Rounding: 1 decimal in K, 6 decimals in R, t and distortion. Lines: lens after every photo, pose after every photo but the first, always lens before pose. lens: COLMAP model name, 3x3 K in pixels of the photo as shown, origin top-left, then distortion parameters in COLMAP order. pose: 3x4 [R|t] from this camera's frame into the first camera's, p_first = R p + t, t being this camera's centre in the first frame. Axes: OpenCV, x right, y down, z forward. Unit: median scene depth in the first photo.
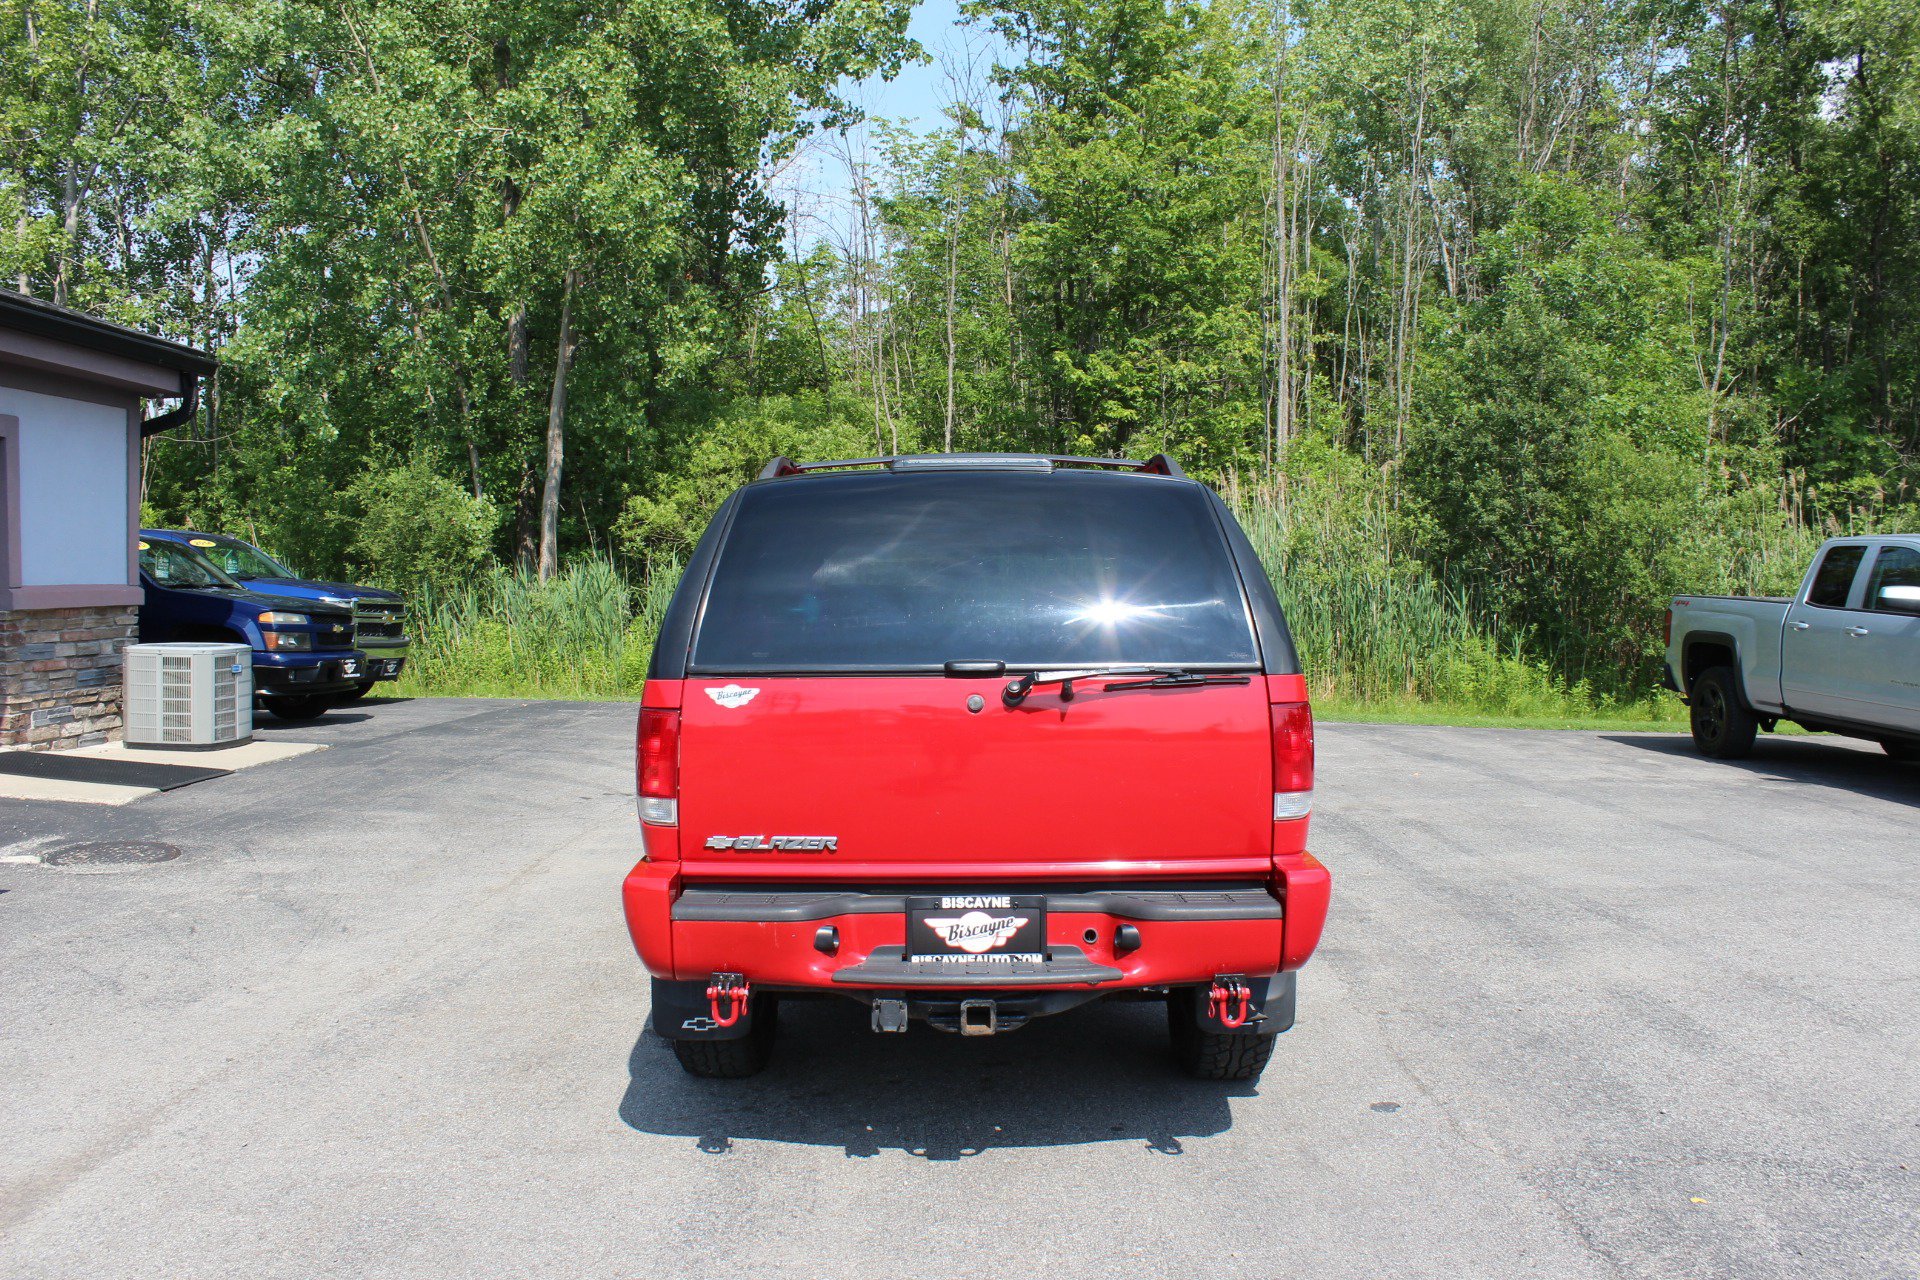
lens RADIAL K [[1608.7, 0, 969.4], [0, 1608.7, 647.8], [0, 0, 1]] dist [-0.162207, 0.141945]
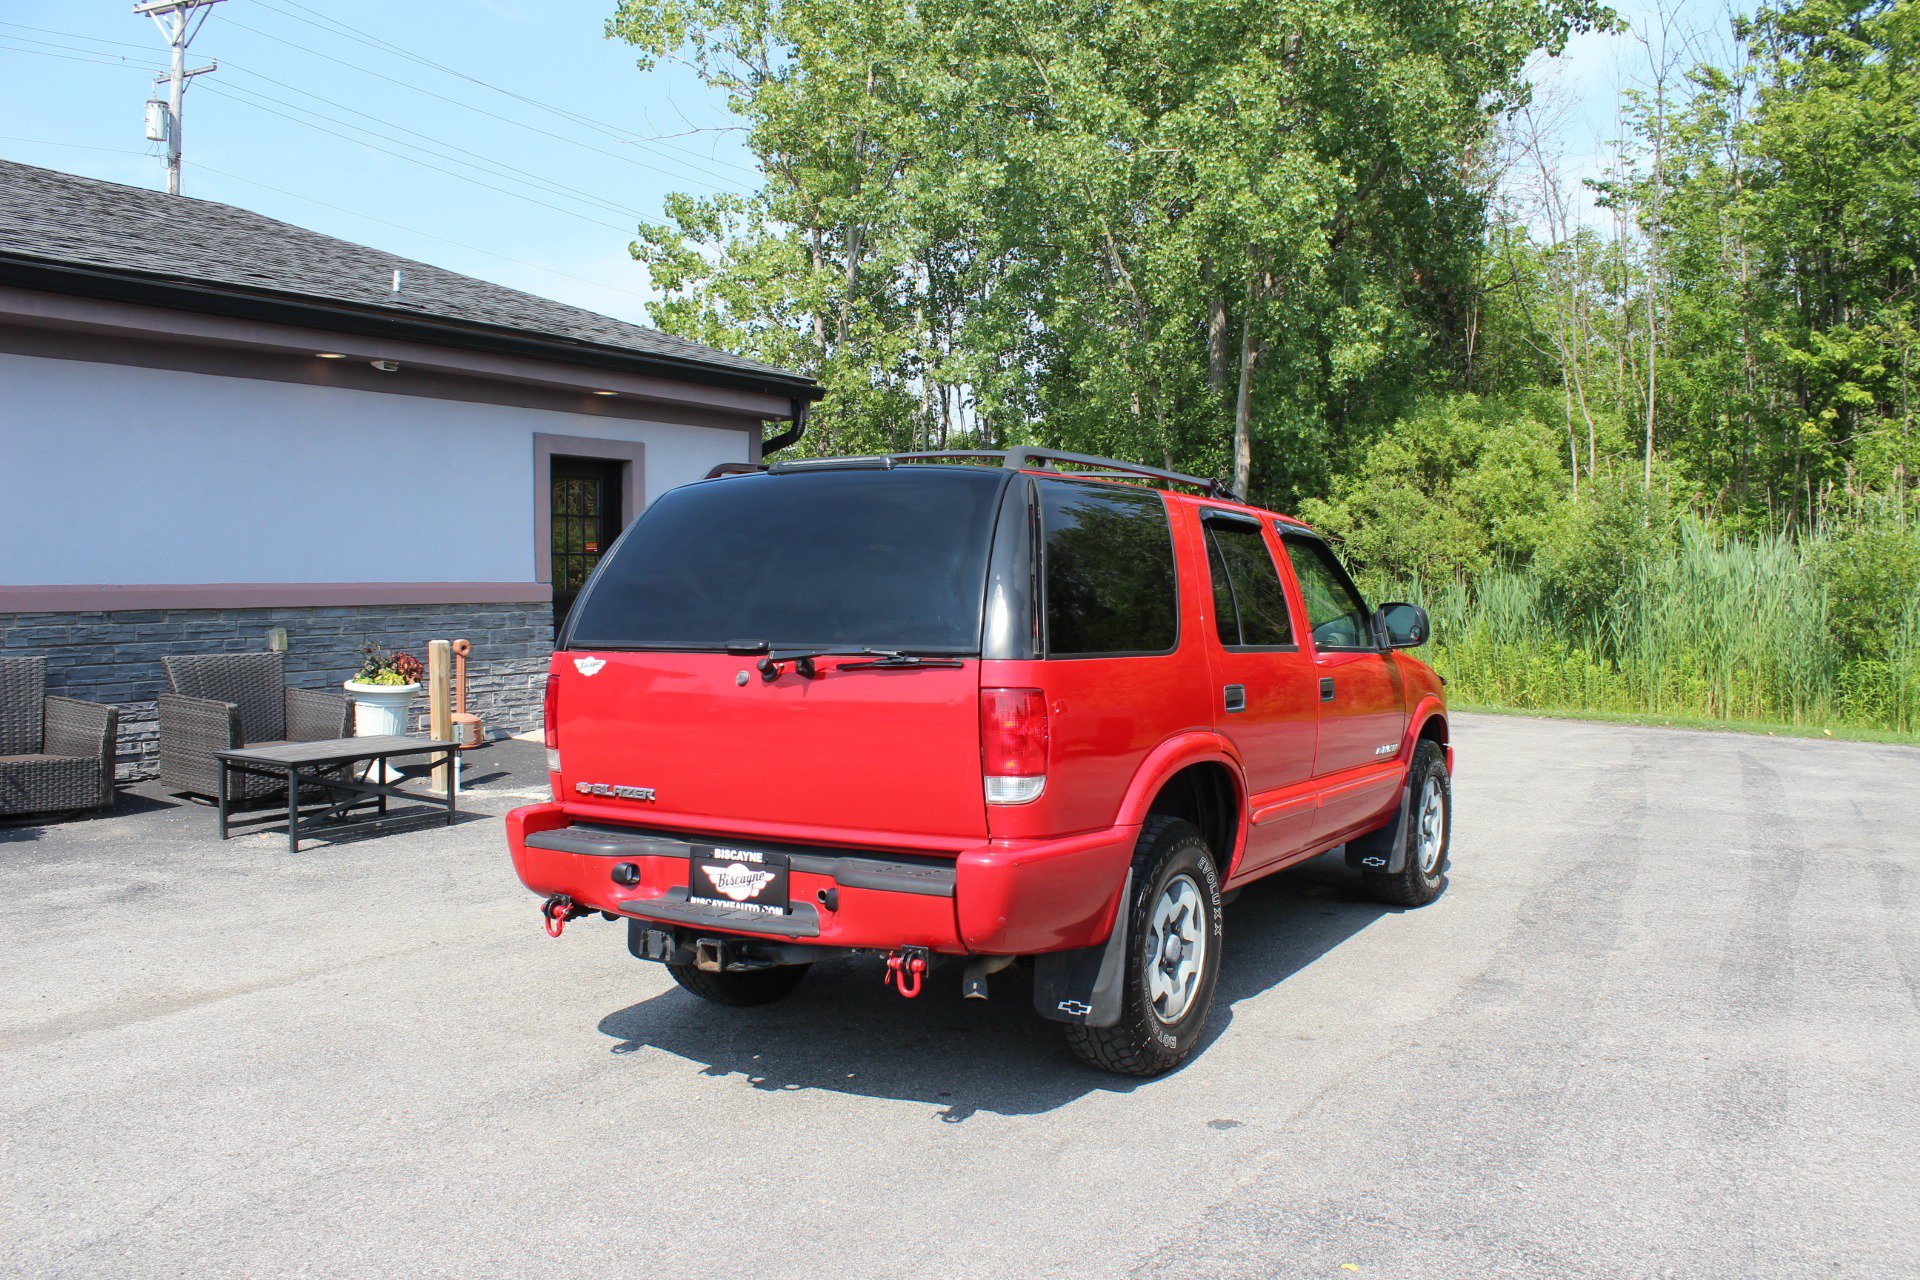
lens RADIAL K [[1608.7, 0, 972.0], [0, 1608.7, 644.1], [0, 0, 1]] dist [-0.162207, 0.141945]
pose [[0.864696, 0.020812, -0.501863, 0.128859], [-0.023168, 0.999730, 0.001541, 0.000974], [0.501760, 0.010295, 0.864946, 0.020390]]
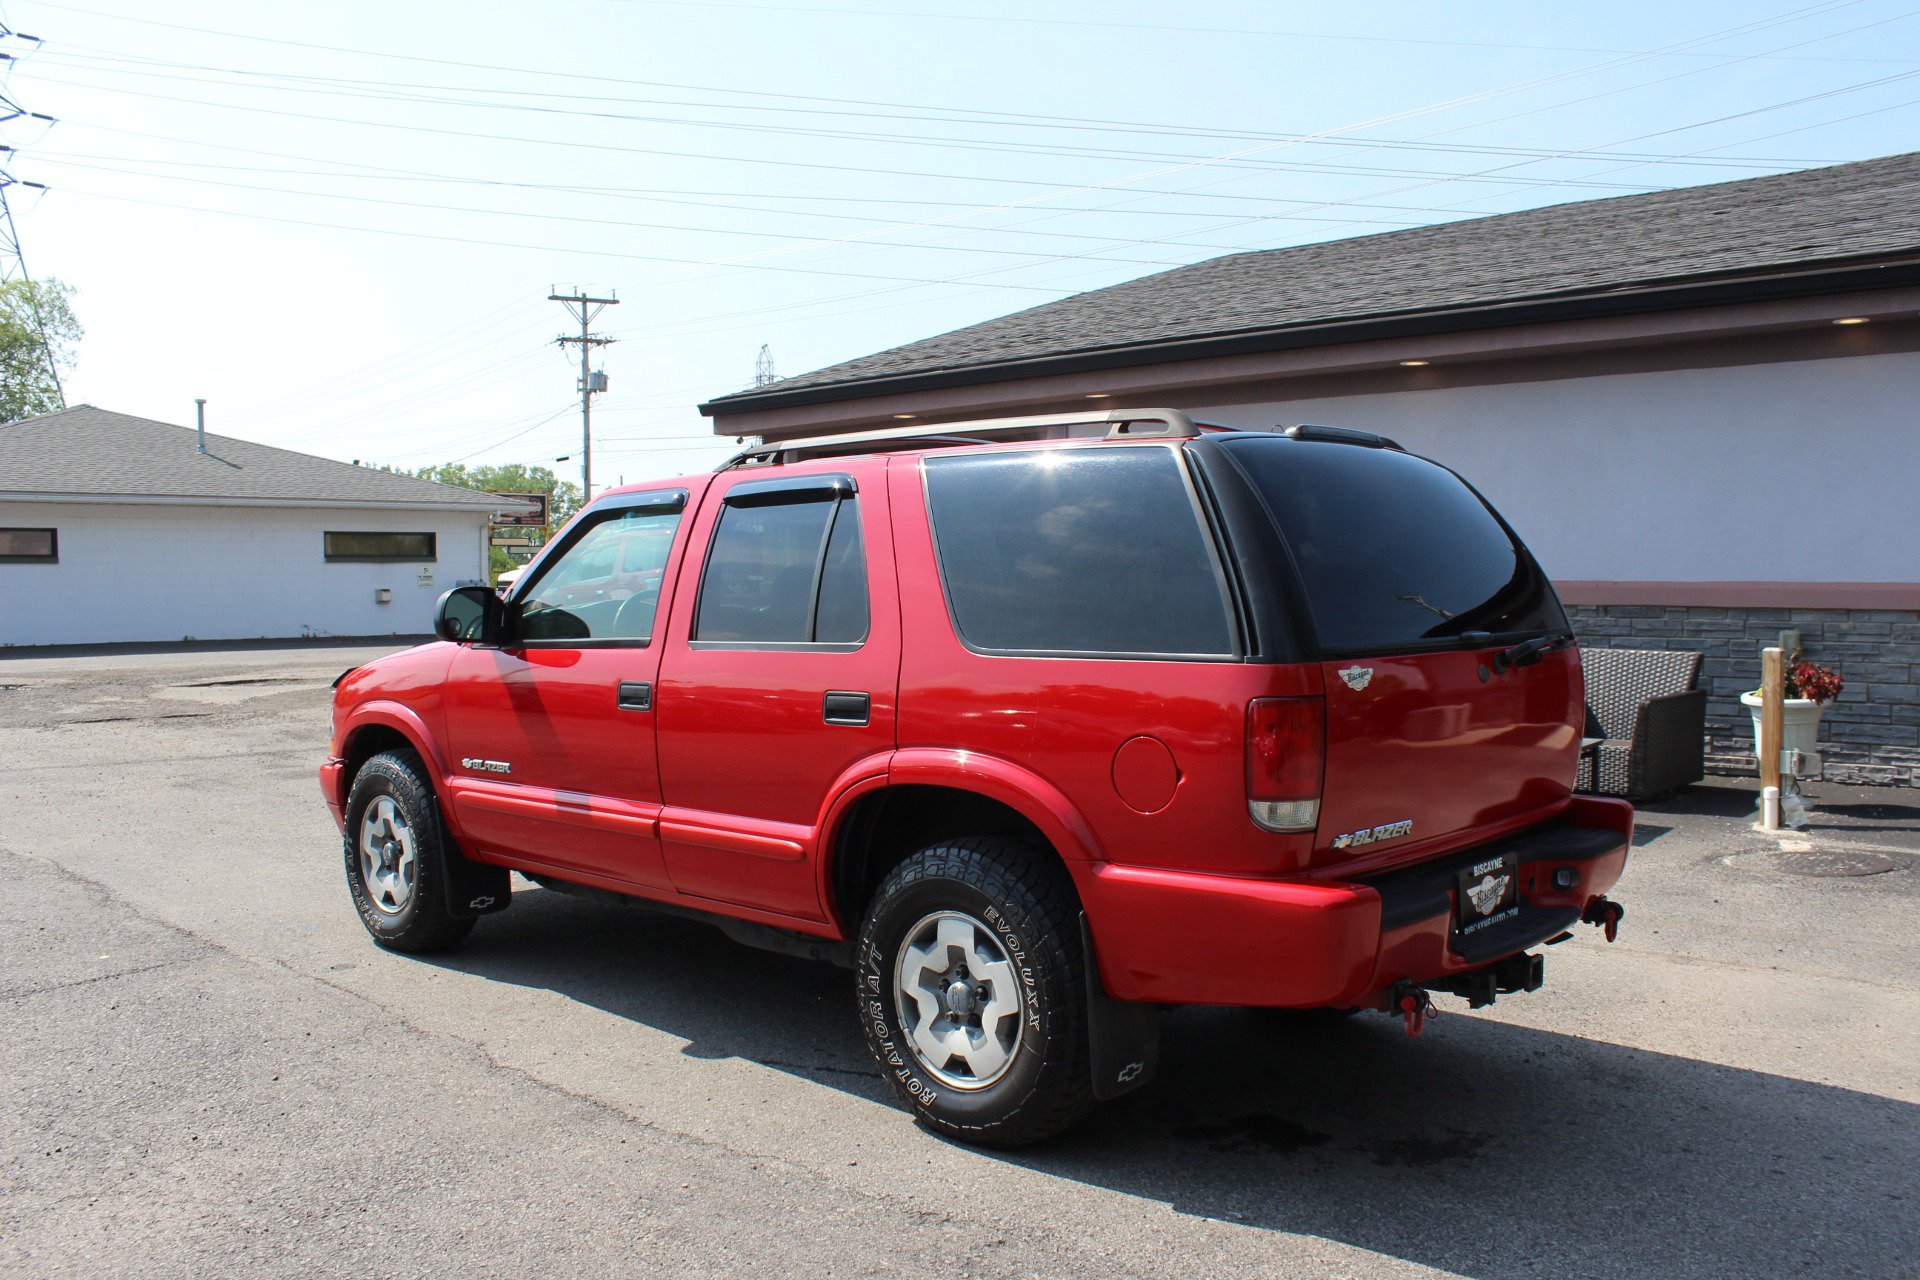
lens RADIAL K [[1608.7, 0, 965.3], [0, 1608.7, 642.3], [0, 0, 1]] dist [-0.162207, 0.141945]
pose [[-0.647797, 0.023860, -0.761439, 0.189104], [-0.041155, 0.996954, 0.066253, -0.015422], [0.760700, 0.074256, -0.644842, 0.461940]]
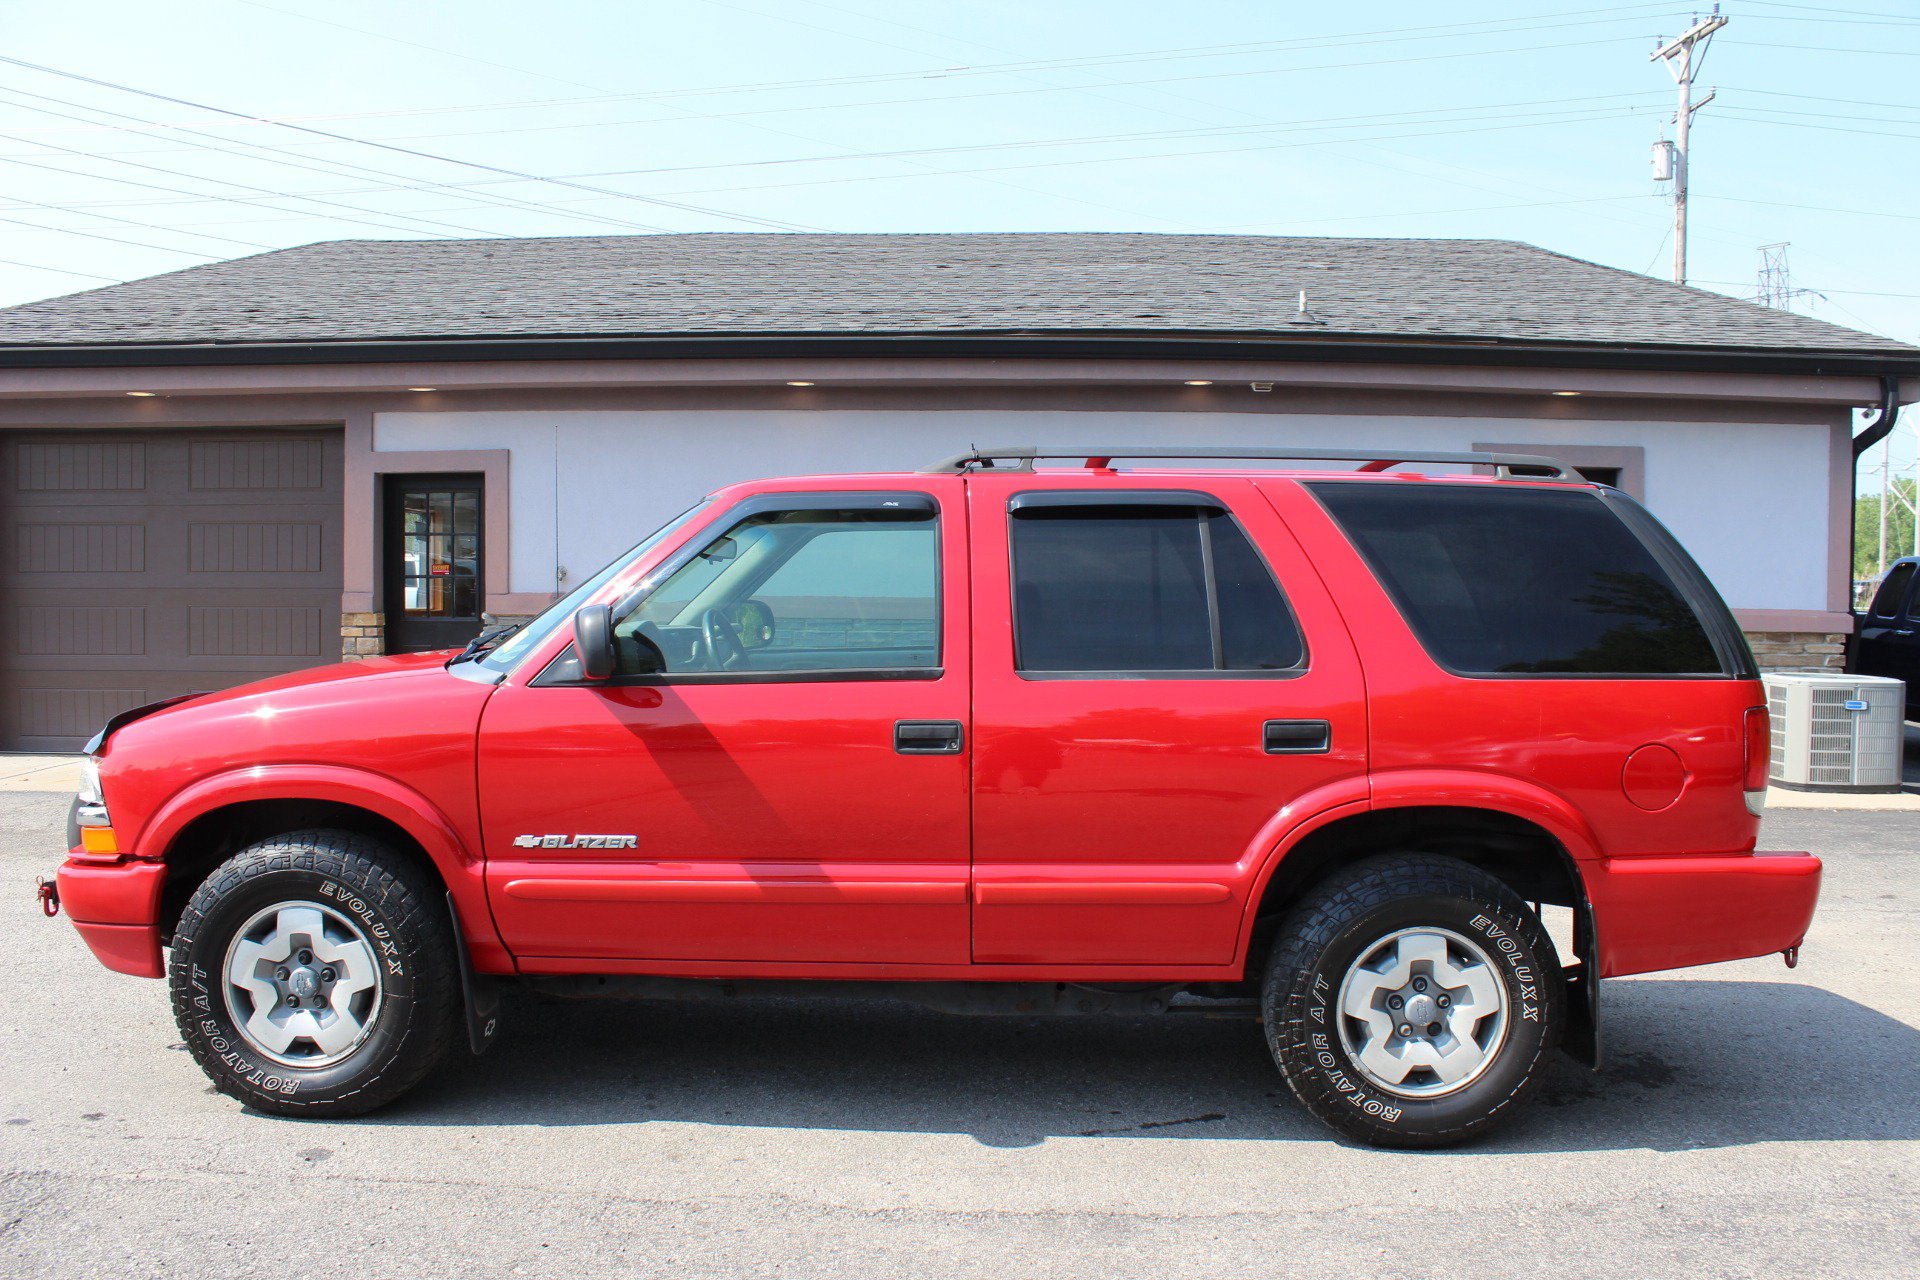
lens RADIAL K [[1608.7, 0, 971.1], [0, 1608.7, 660.7], [0, 0, 1]] dist [-0.162207, 0.141945]
pose [[0.007344, 0.034388, -0.999382, 0.237488], [-0.059917, 0.997628, 0.033887, -0.006837], [0.998176, 0.059631, 0.009387, 0.284024]]
